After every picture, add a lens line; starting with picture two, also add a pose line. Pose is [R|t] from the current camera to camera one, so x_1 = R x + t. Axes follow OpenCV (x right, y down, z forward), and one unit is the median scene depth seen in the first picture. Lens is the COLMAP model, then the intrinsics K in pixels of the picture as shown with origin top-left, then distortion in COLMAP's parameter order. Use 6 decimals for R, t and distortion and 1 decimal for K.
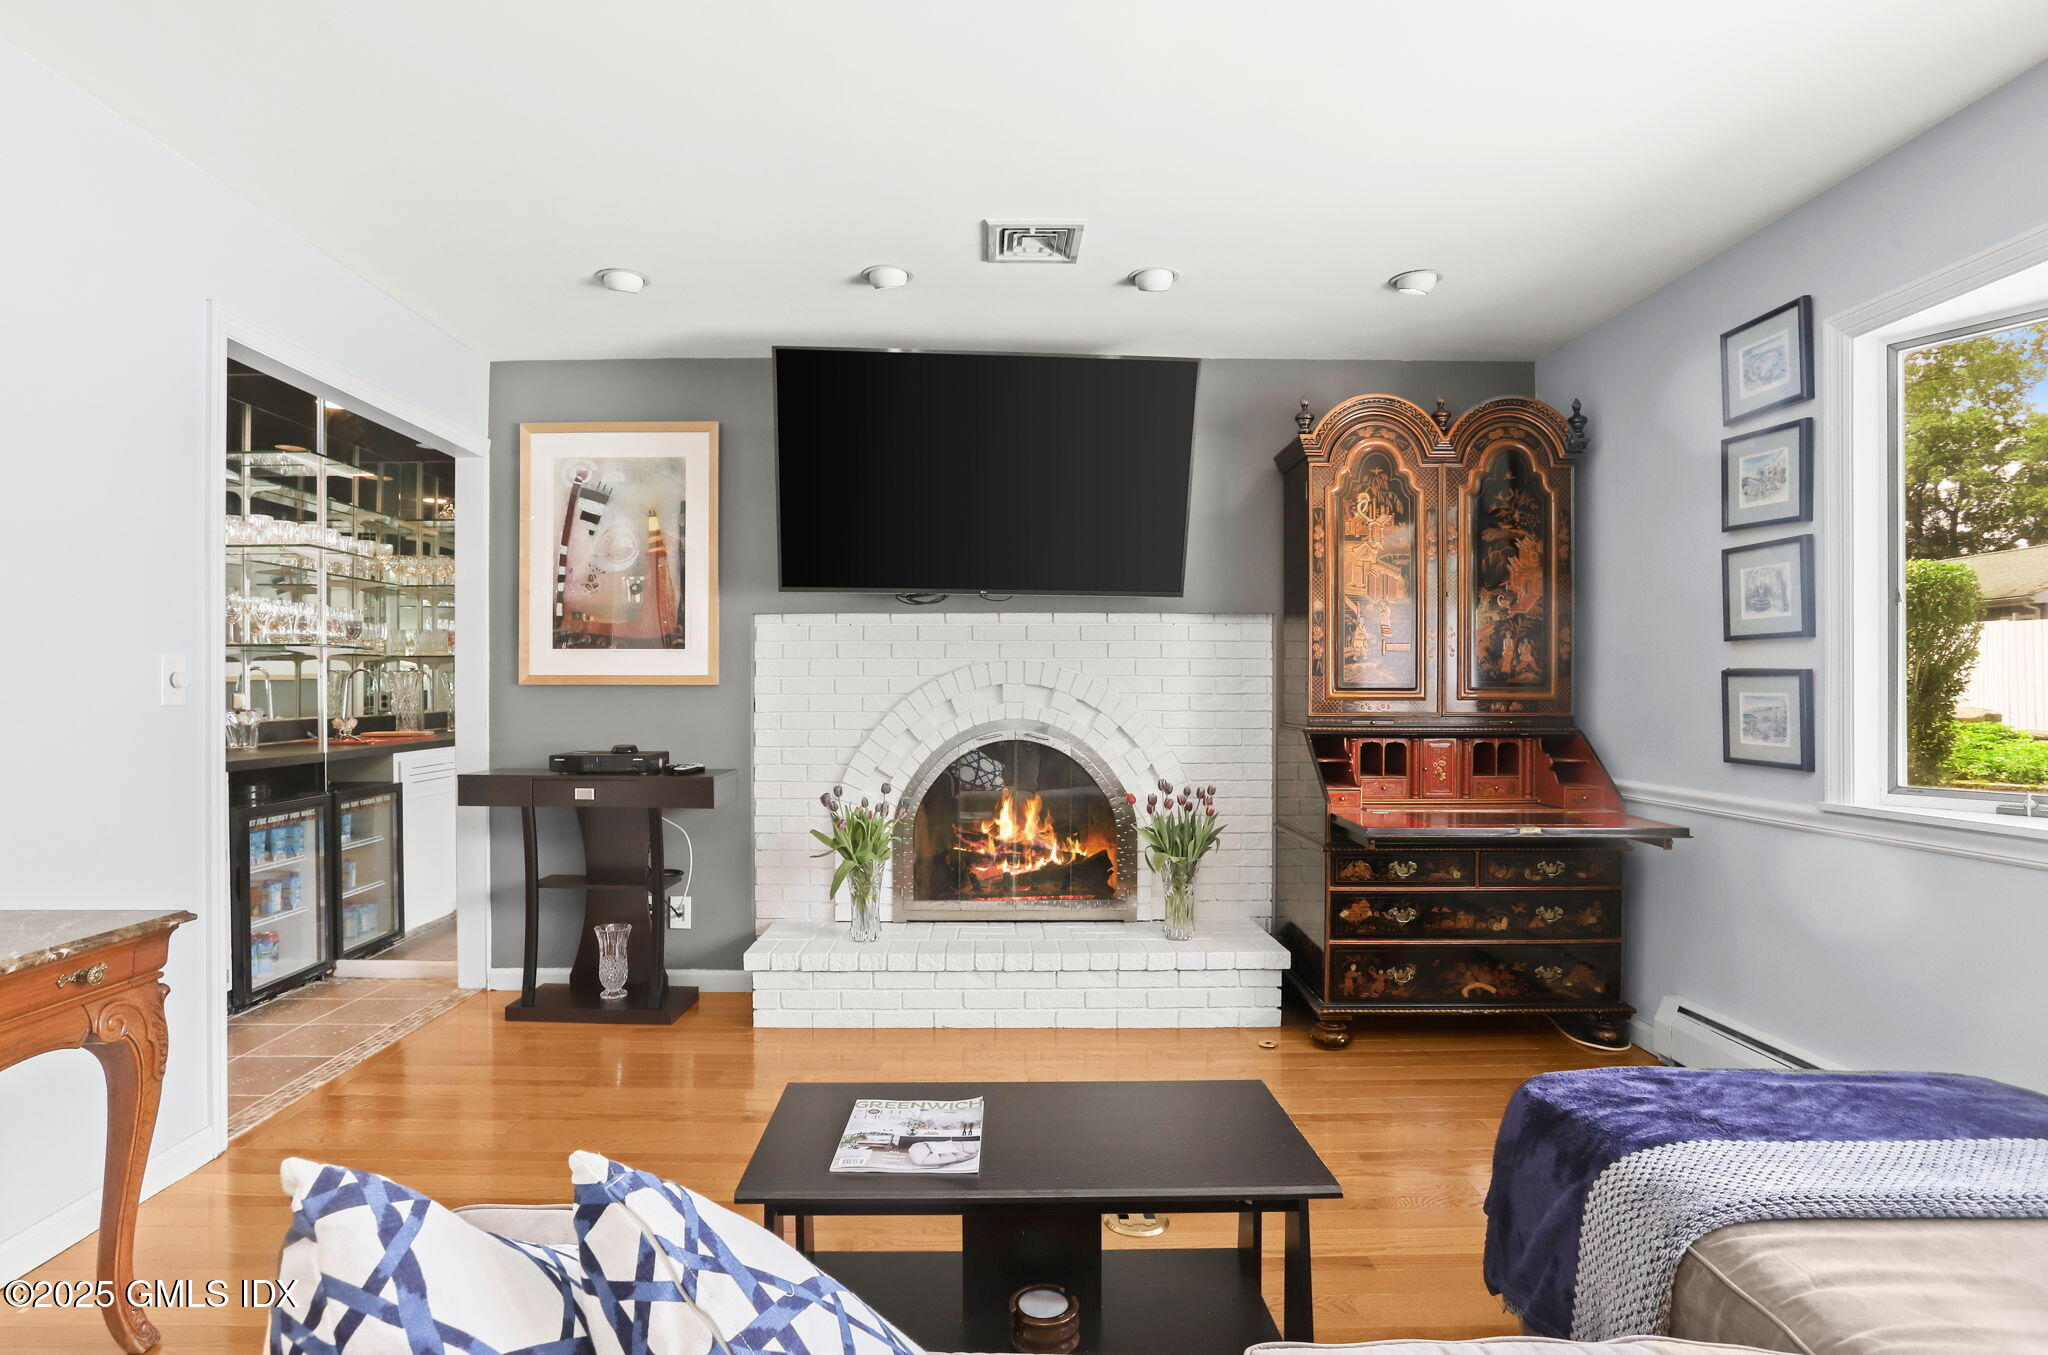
lens RADIAL K [[1048.7, 0, 979.4], [0, 1048.7, 688.1], [0, 0, 1]] dist [-0.051089, 0.000717]
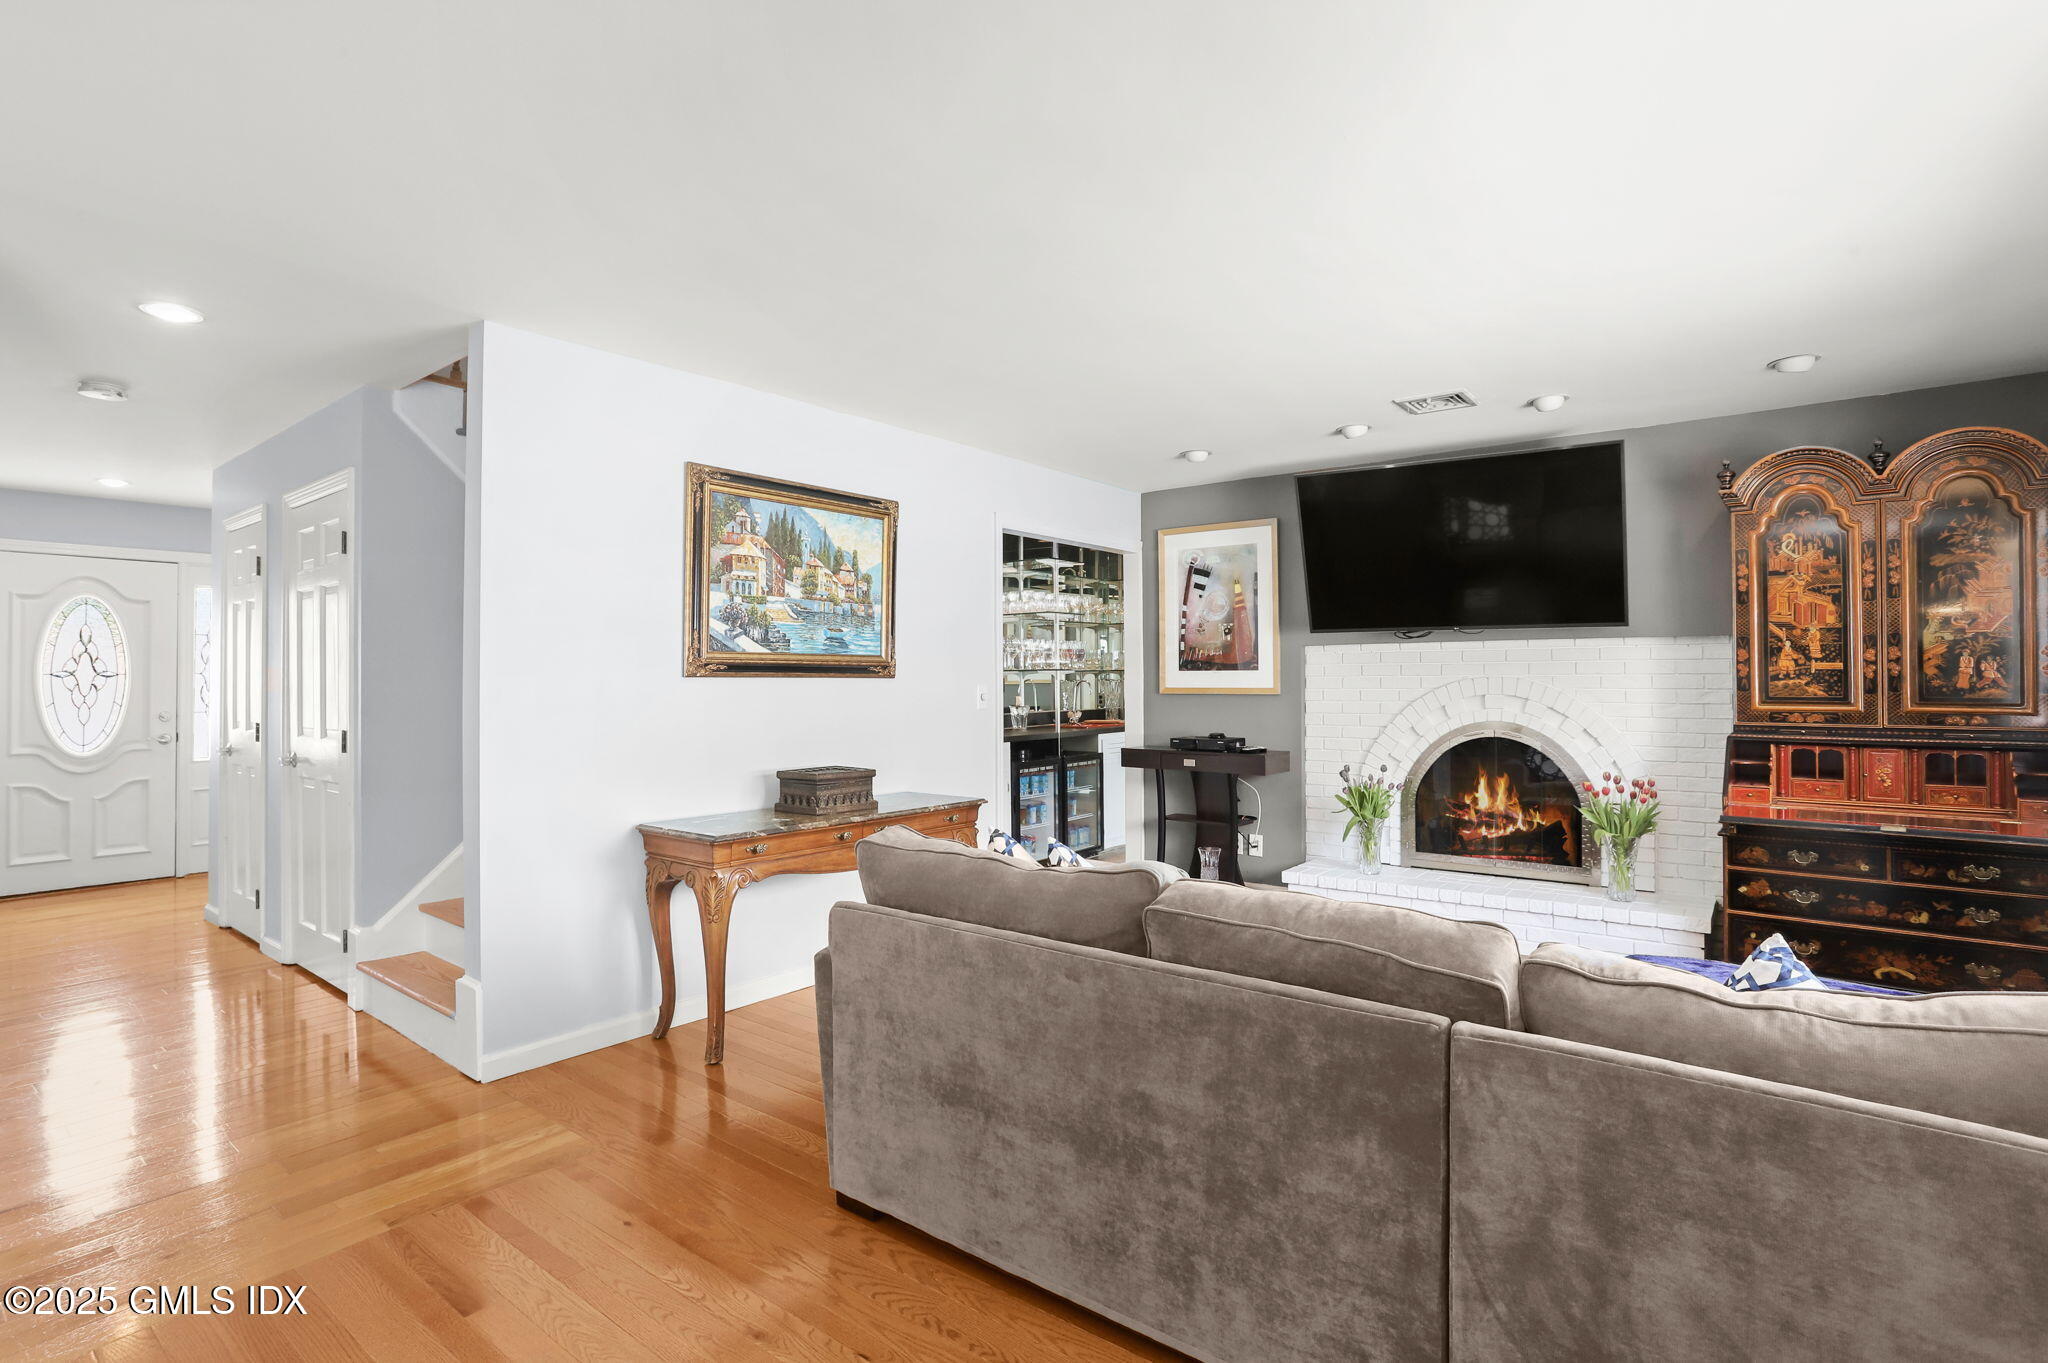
lens RADIAL K [[1013.1, 0, 966.1], [0, 1013.1, 671.2], [0, 0, 1]] dist [-0.017600, 0.001183]
pose [[0.762106, -0.010085, -0.647374, 0.353370], [0.006480, 0.999947, -0.007950, -0.028151], [0.647420, 0.001864, 0.762131, -0.400292]]
